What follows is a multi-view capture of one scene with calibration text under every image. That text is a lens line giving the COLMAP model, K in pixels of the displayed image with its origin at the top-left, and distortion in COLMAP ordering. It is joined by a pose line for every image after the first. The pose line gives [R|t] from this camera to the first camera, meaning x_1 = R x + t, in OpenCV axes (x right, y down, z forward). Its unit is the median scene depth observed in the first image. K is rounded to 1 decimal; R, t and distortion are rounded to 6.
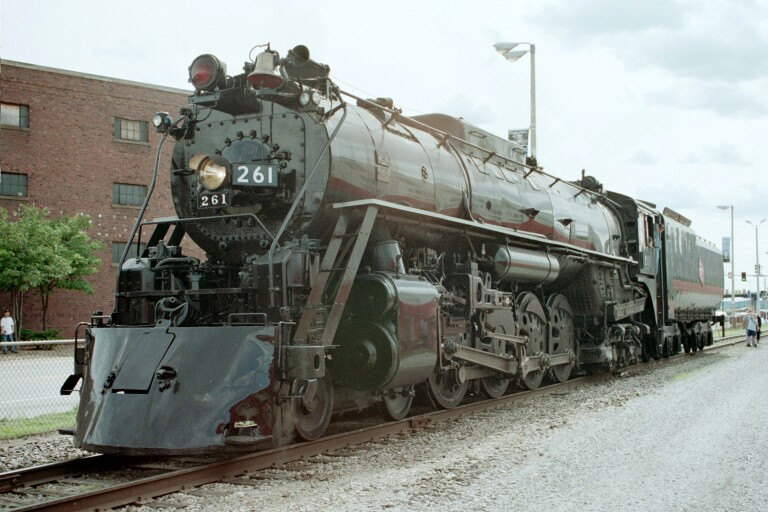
lens RADIAL K [[950.6, 0, 383.2], [0, 950.6, 234.5], [0, 0, 1]] dist [0.055338, 0.018011]
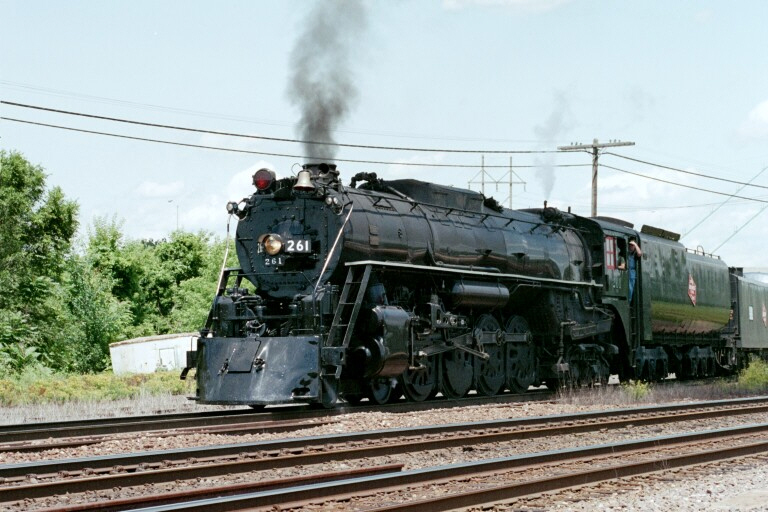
lens RADIAL K [[2192.4, 0, 384.0], [0, 2192.4, 256.0], [0, 0, 1]] dist [0.061302, 0.324016]
pose [[0.999116, 0.000600, 0.042031, -0.110685], [-0.002246, 0.999232, 0.039127, -0.147485], [-0.041976, -0.039187, 0.998350, -2.121799]]
